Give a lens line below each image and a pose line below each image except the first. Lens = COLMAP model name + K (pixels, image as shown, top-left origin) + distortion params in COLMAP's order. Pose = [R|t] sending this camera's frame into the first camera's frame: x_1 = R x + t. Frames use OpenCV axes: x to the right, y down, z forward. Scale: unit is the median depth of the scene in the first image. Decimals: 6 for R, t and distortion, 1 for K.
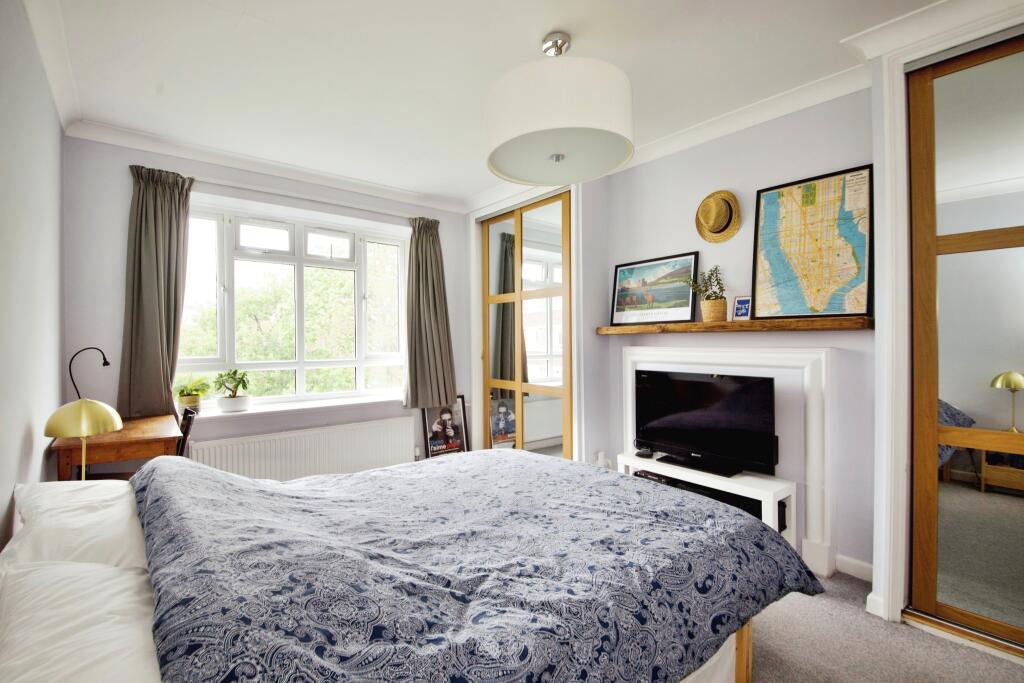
lens RADIAL K [[465.5, 0, 512.0], [0, 465.5, 341.5], [0, 0, 1]] dist [0.003167, -0.000030]
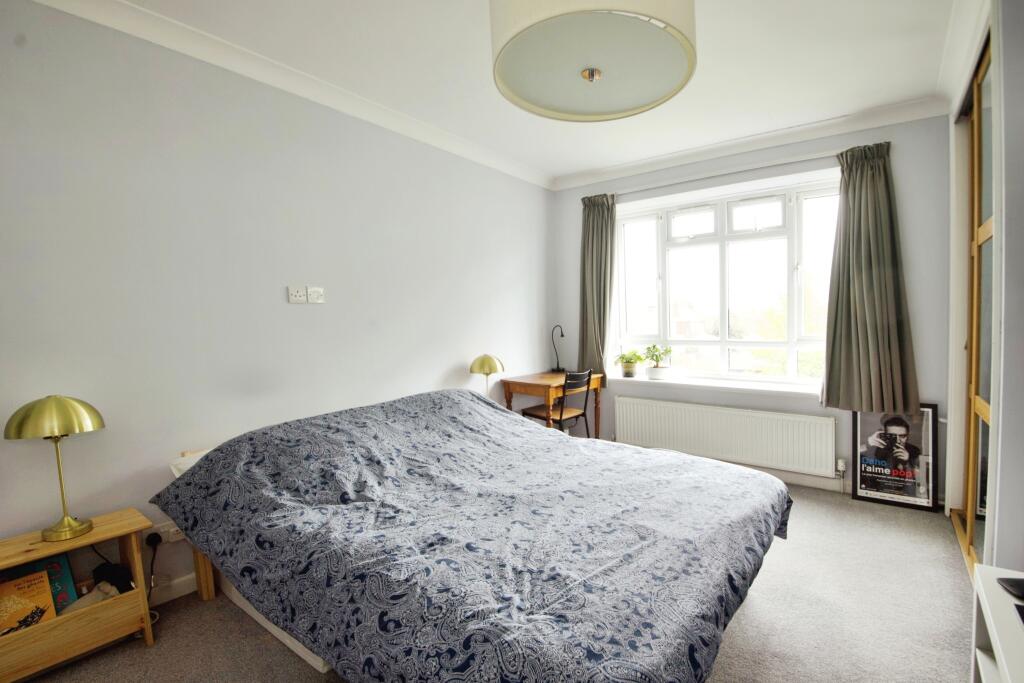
lens RADIAL K [[439.7, 0, 510.6], [0, 439.7, 357.7], [0, 0, 1]] dist [0.017404, -0.000164]
pose [[0.273410, 0.082241, -0.958375, 0.770126], [0.002986, 0.996261, 0.086344, -0.008317], [0.961893, -0.026469, 0.272142, 0.655062]]
